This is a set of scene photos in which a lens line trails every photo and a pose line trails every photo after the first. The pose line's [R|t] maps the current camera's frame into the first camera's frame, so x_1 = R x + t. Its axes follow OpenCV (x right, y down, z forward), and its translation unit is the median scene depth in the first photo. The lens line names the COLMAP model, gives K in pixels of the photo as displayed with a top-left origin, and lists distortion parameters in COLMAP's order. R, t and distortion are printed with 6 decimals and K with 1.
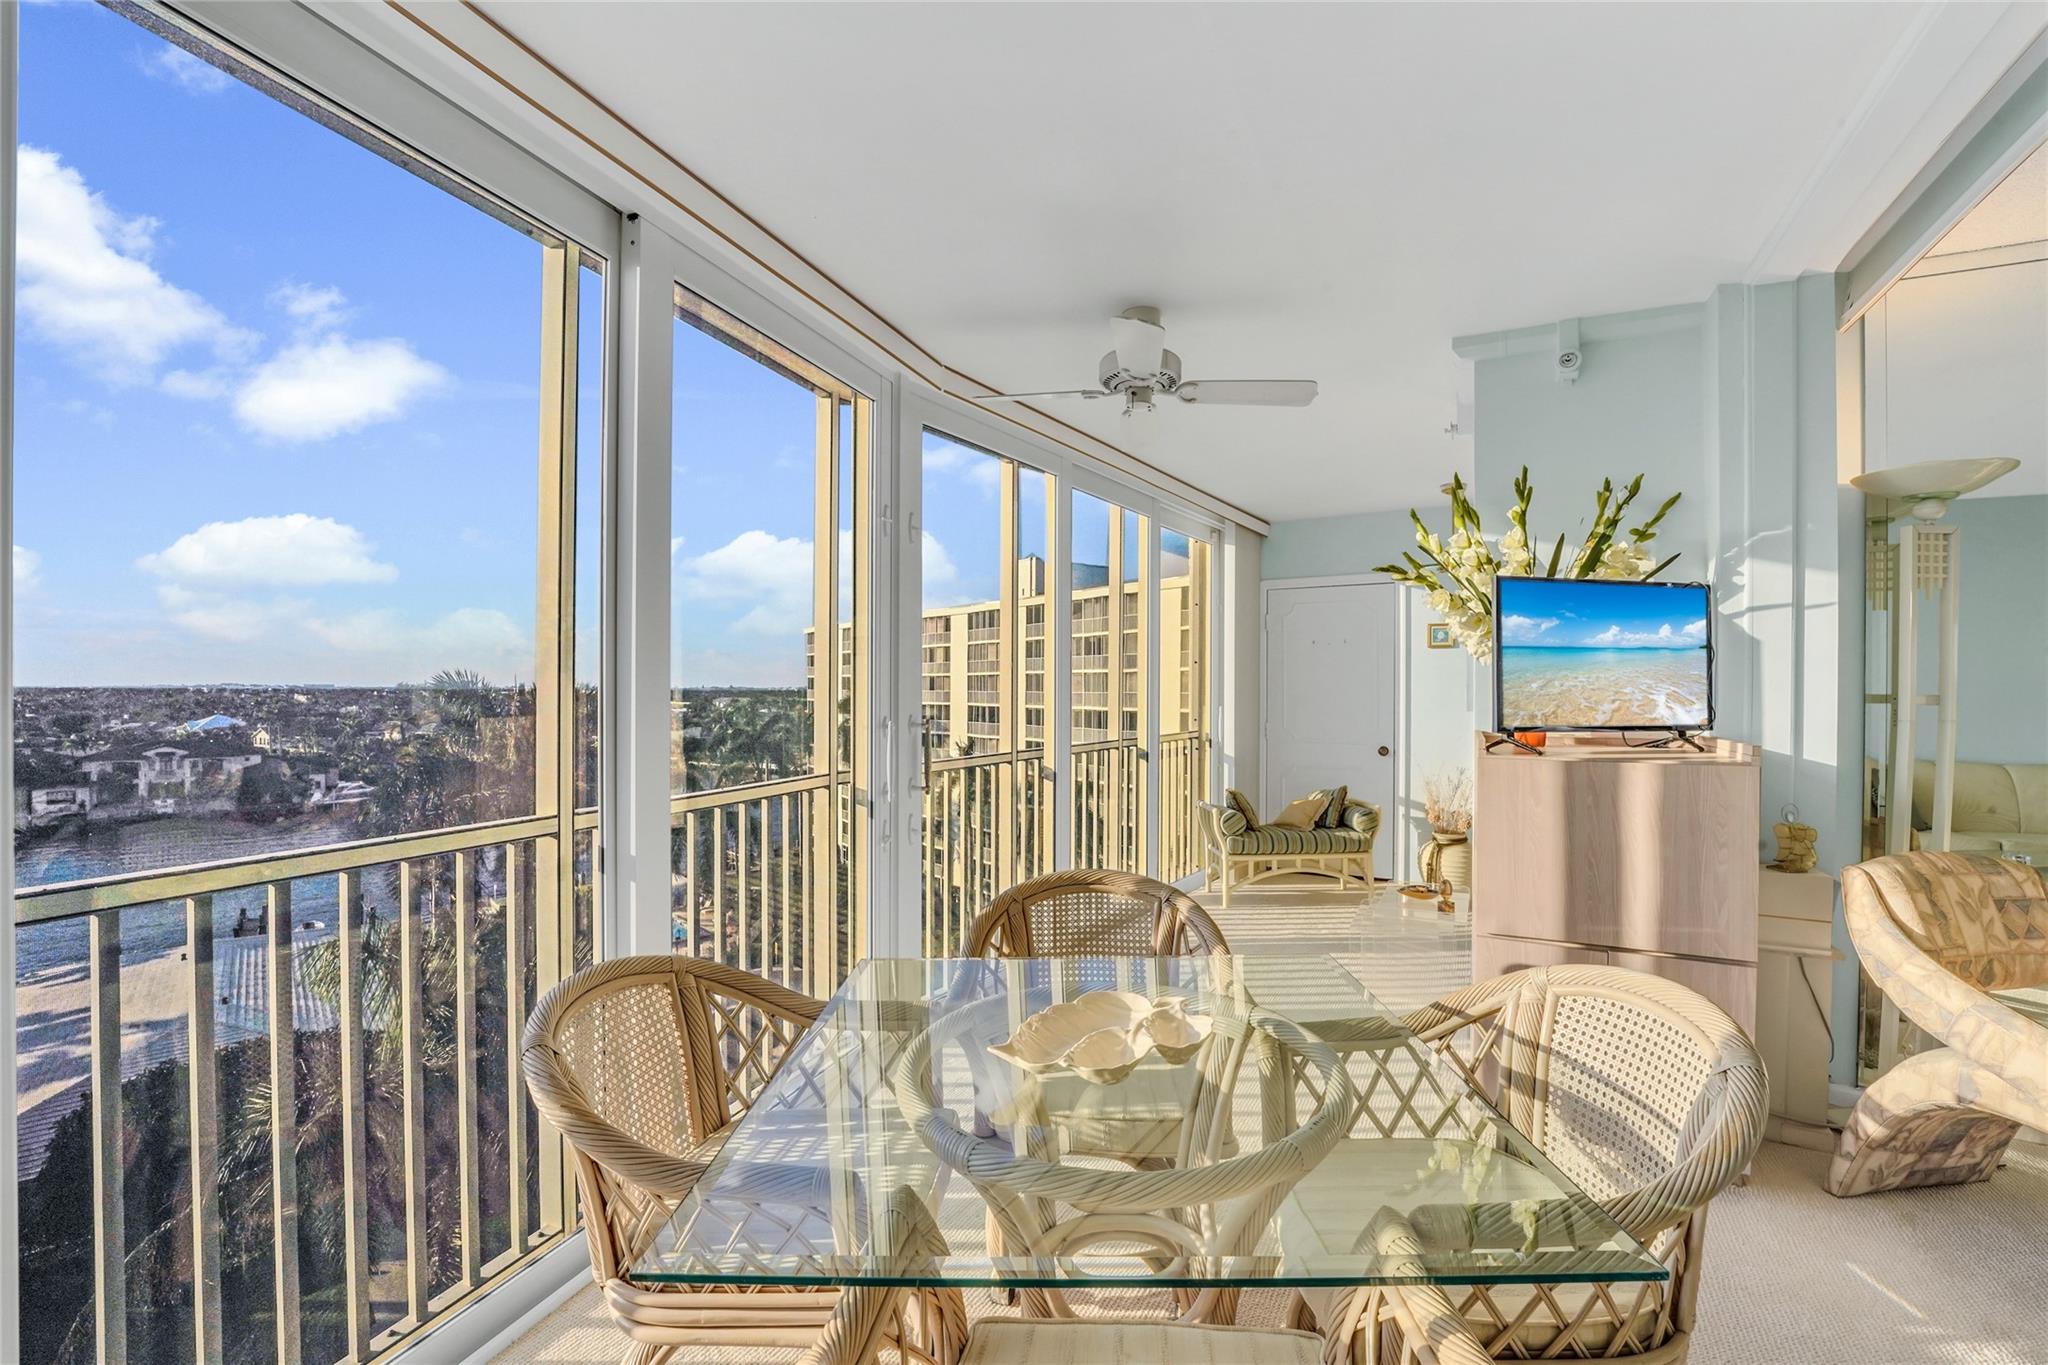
lens RADIAL K [[847.8, 0, 1033.3], [0, 847.8, 691.4], [0, 0, 1]] dist [-0.022337, 0.000766]
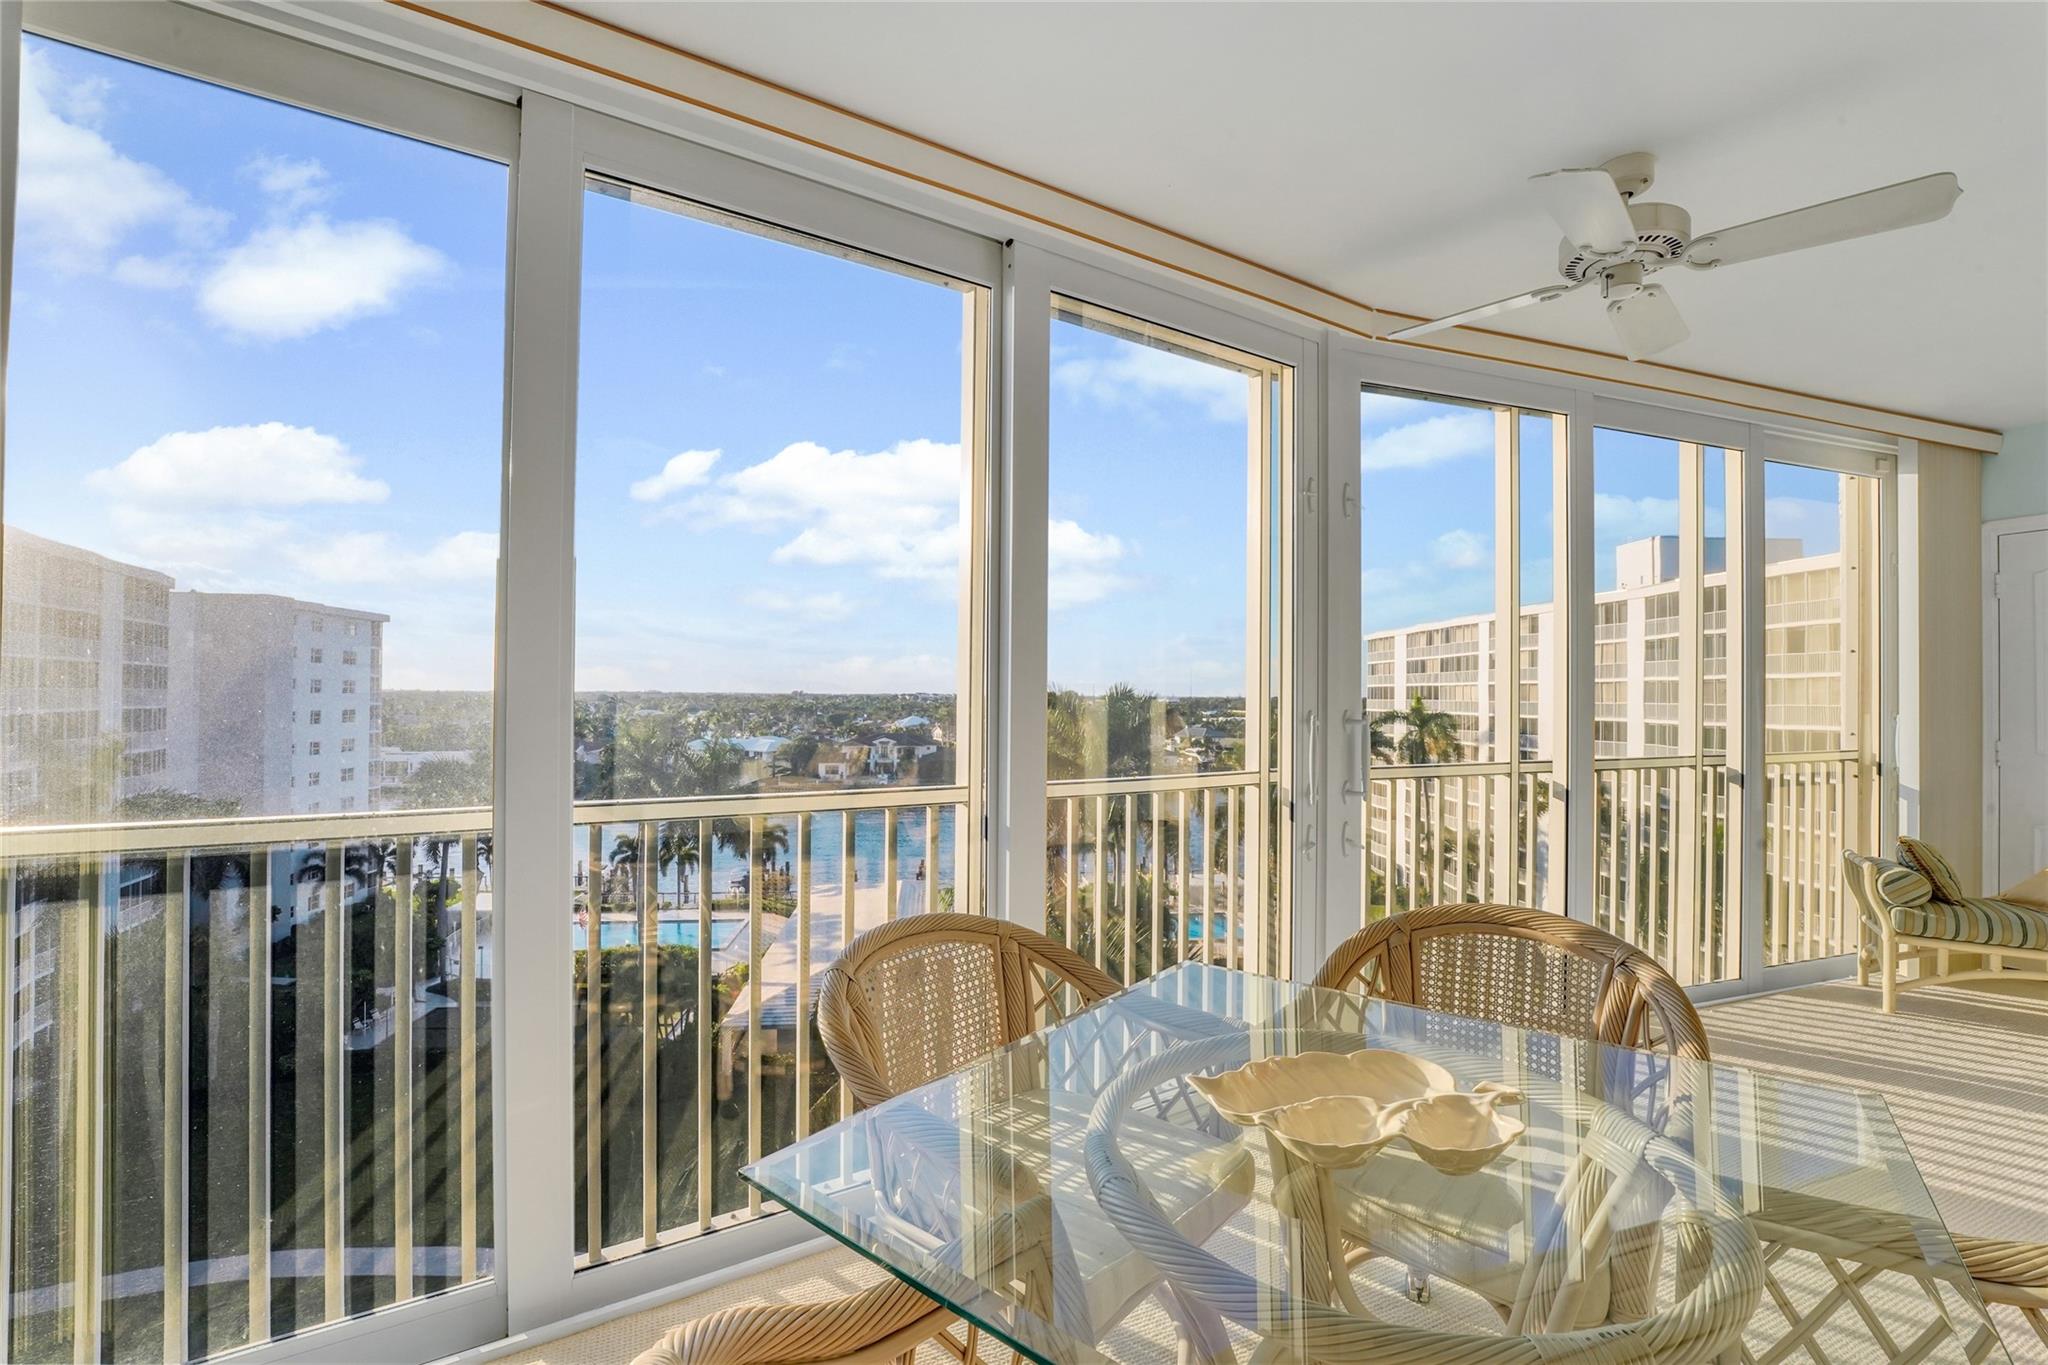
lens RADIAL K [[847.8, 0, 1033.3], [0, 847.8, 691.4], [0, 0, 1]] dist [-0.022337, 0.000766]
pose [[0.791395, -0.001205, -0.611304, 0.139322], [-0.007596, 0.999901, -0.011805, 0.021063], [0.611258, 0.013986, 0.791307, 0.098220]]
